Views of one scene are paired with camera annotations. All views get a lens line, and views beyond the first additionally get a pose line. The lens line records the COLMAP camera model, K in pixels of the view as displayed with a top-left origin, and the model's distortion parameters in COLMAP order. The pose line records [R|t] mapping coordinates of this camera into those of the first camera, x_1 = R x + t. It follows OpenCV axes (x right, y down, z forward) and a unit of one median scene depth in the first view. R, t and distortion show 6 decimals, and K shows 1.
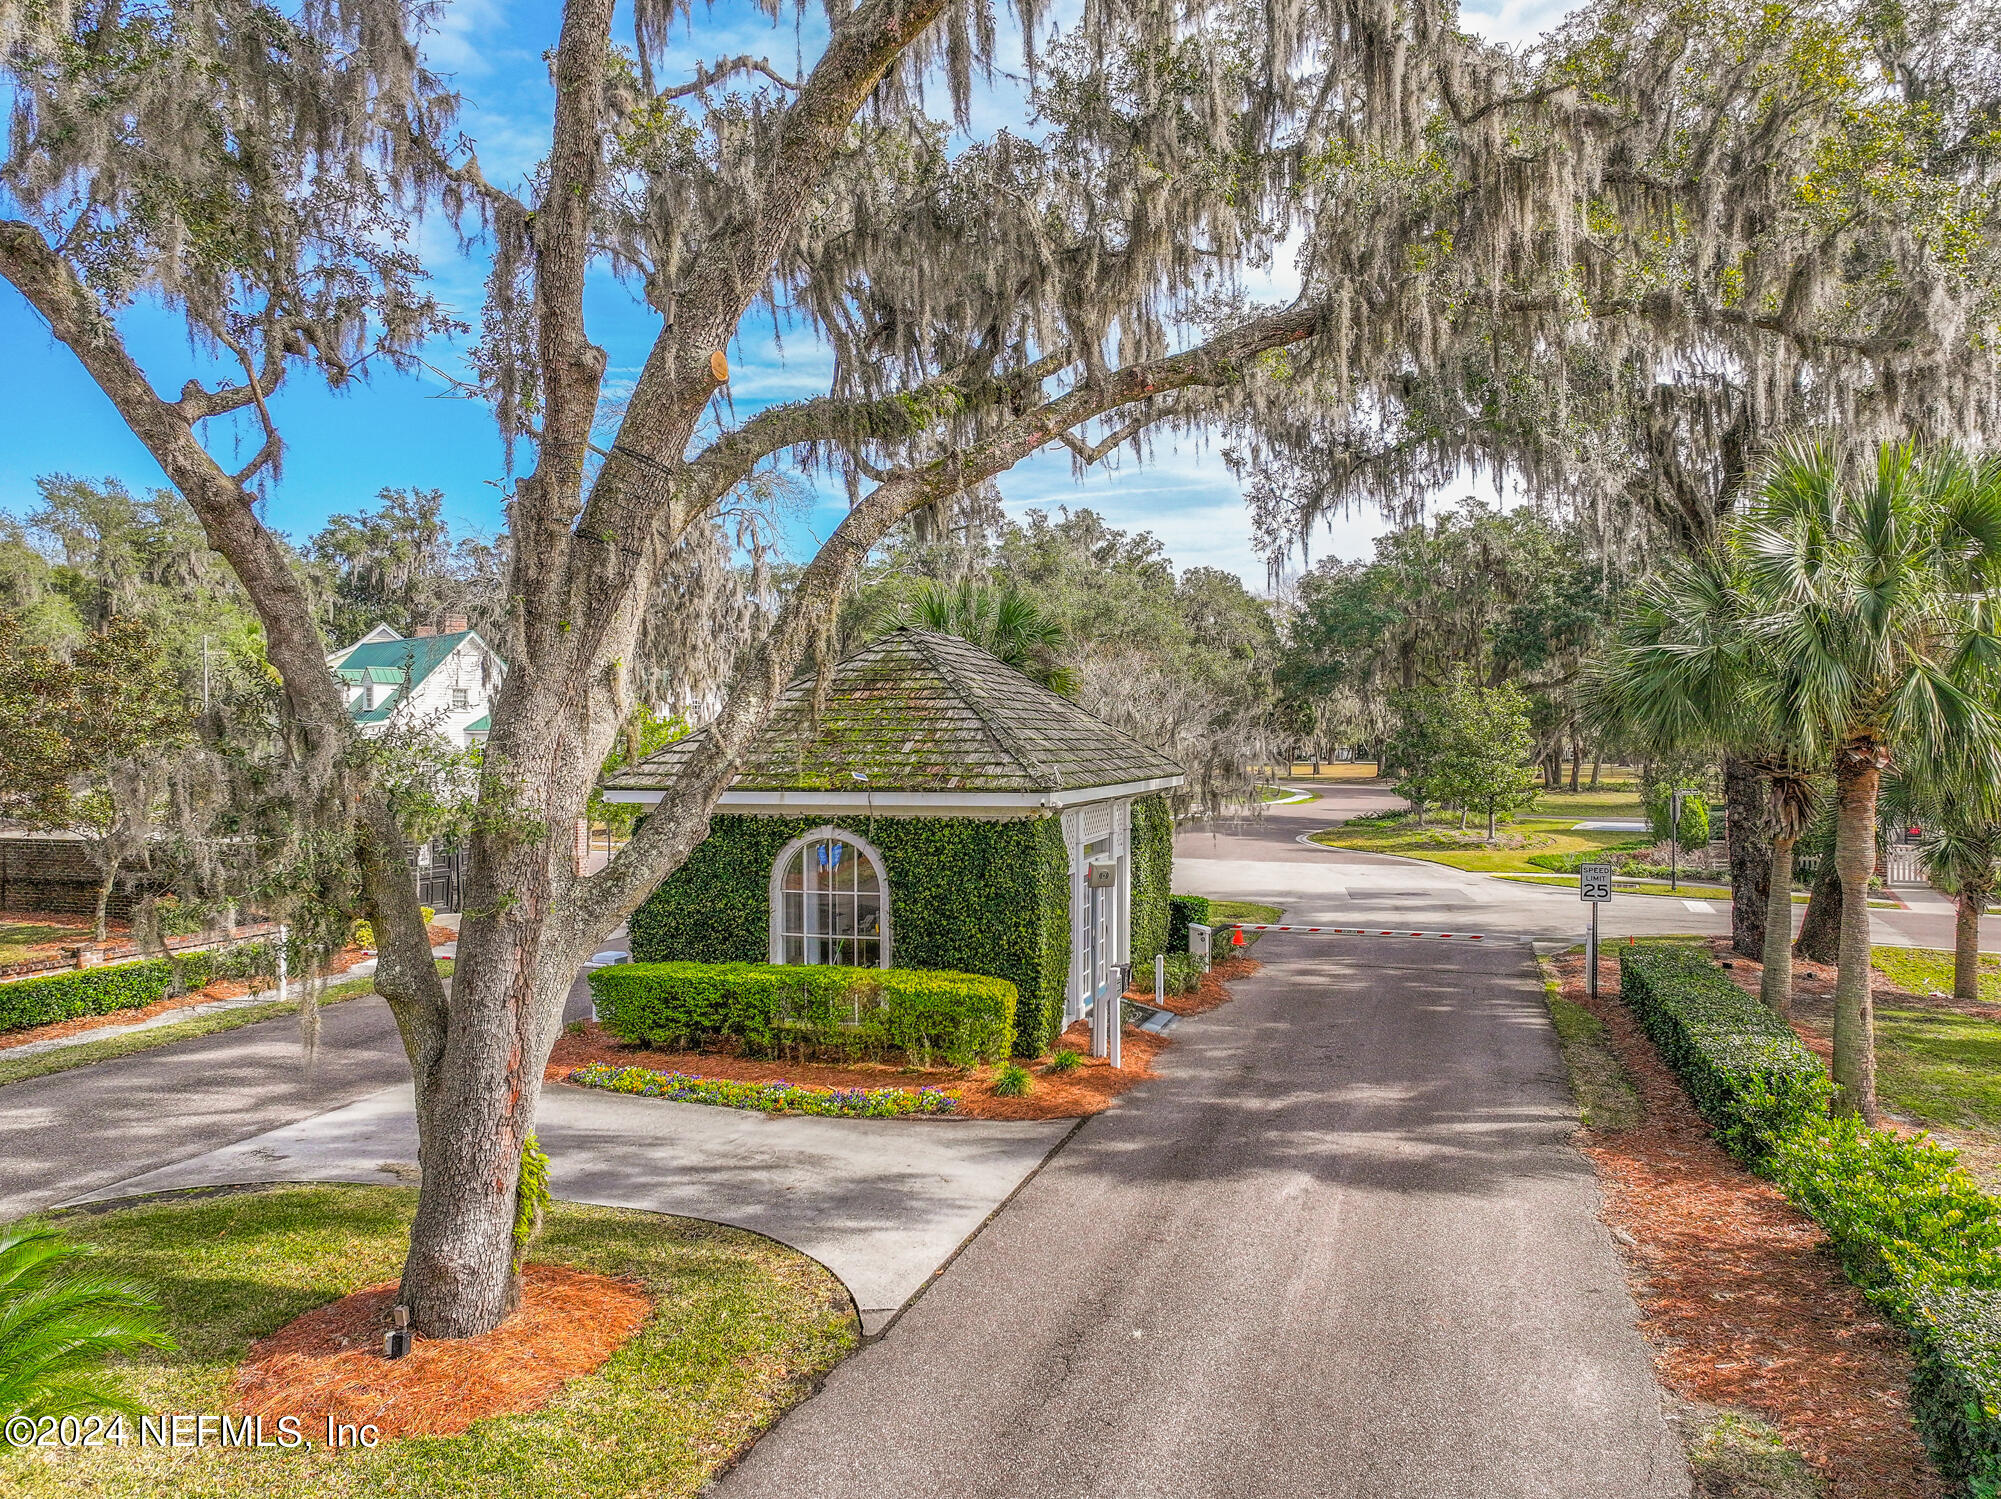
lens RADIAL K [[1542.3, 0, 1000.5], [0, 1542.3, 749.5], [0, 0, 1]] dist [-0.000111, 0.000194]
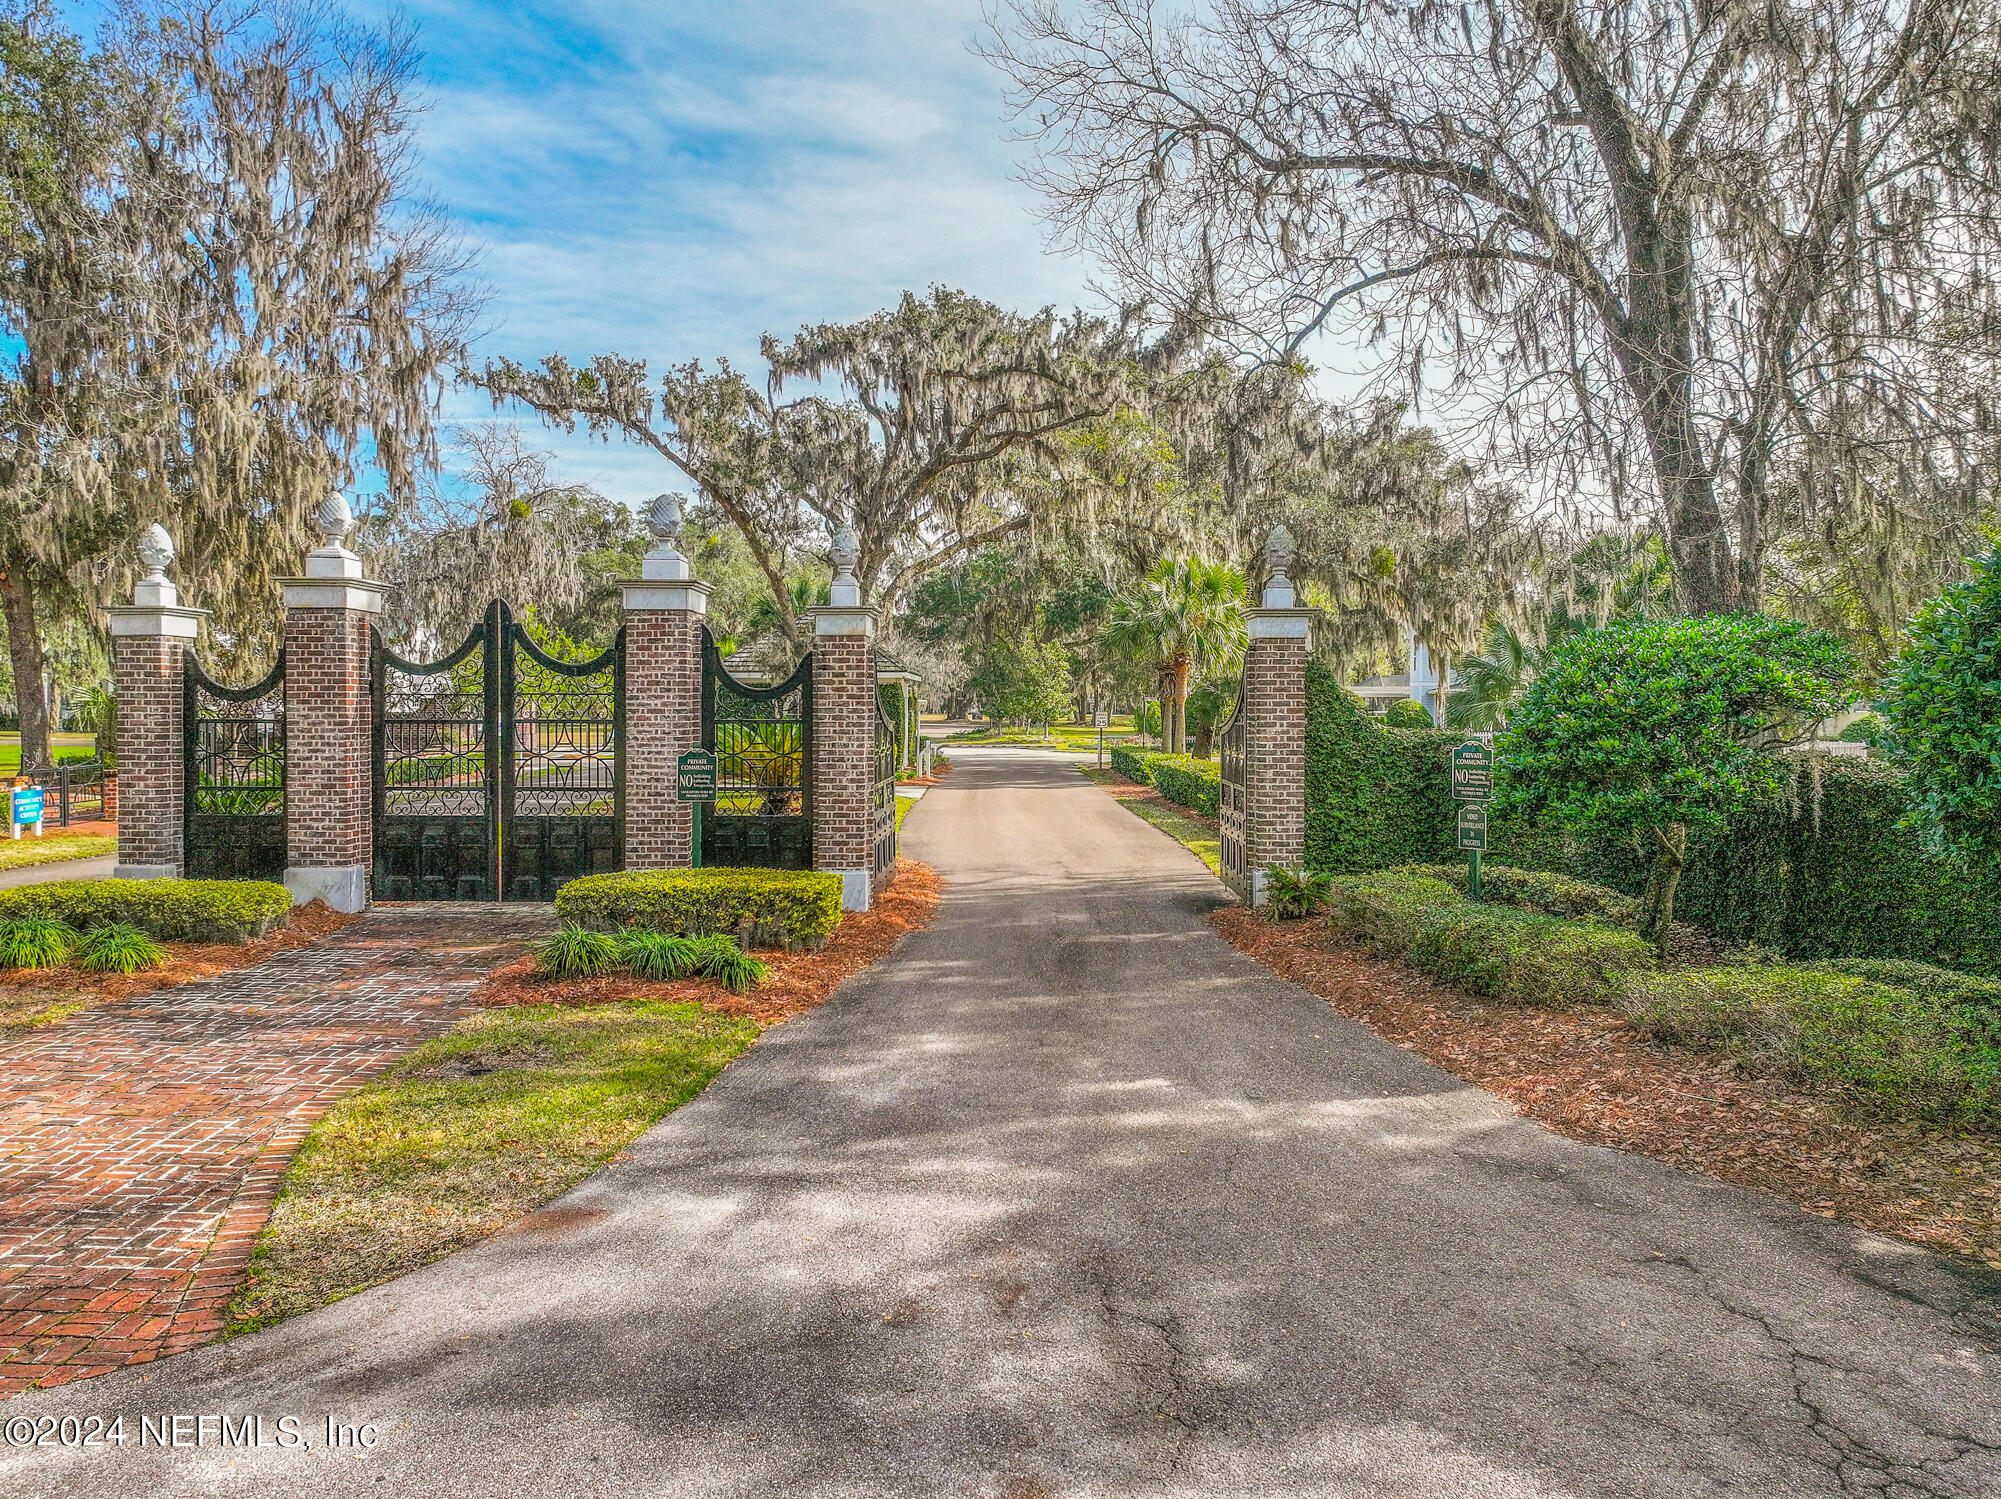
lens RADIAL K [[1542.3, 0, 1000.5], [0, 1542.3, 749.5], [0, 0, 1]] dist [-0.000111, 0.000194]
pose [[0.957030, -0.006556, 0.289914, -0.163629], [-0.000451, 0.999710, 0.024098, 0.027068], [-0.289988, -0.023193, 0.956749, -0.443757]]
